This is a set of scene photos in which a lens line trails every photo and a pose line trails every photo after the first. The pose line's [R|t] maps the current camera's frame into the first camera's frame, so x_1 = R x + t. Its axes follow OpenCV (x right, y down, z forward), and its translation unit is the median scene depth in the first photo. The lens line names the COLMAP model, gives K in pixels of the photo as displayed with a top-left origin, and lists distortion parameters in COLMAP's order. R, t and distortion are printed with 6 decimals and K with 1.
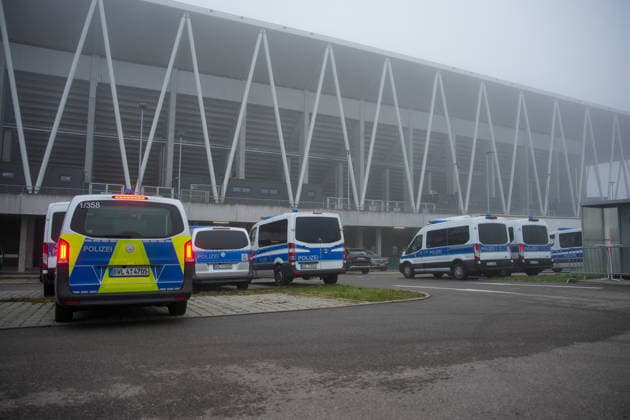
lens RADIAL K [[526.5, 0, 315.1], [0, 526.5, 220.9], [0, 0, 1]] dist [-0.071454, 0.004145]
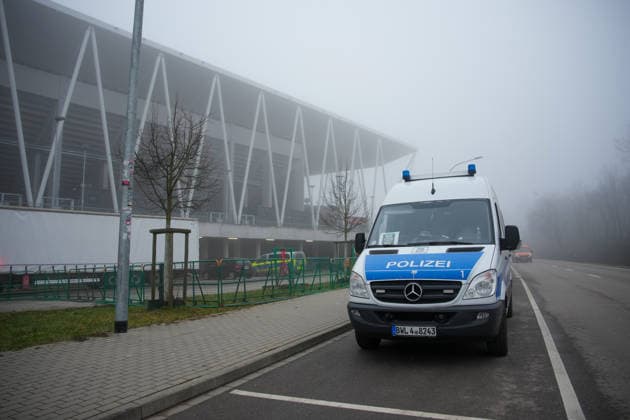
lens RADIAL K [[604.4, 0, 315.0], [0, 604.4, 210.0], [0, 0, 1]] dist [0.002663, 0.010511]
pose [[0.881742, 0.027941, 0.470903, -0.248664], [-0.015112, 0.999405, -0.031003, -0.008425], [-0.471489, 0.020221, 0.881640, -0.143617]]
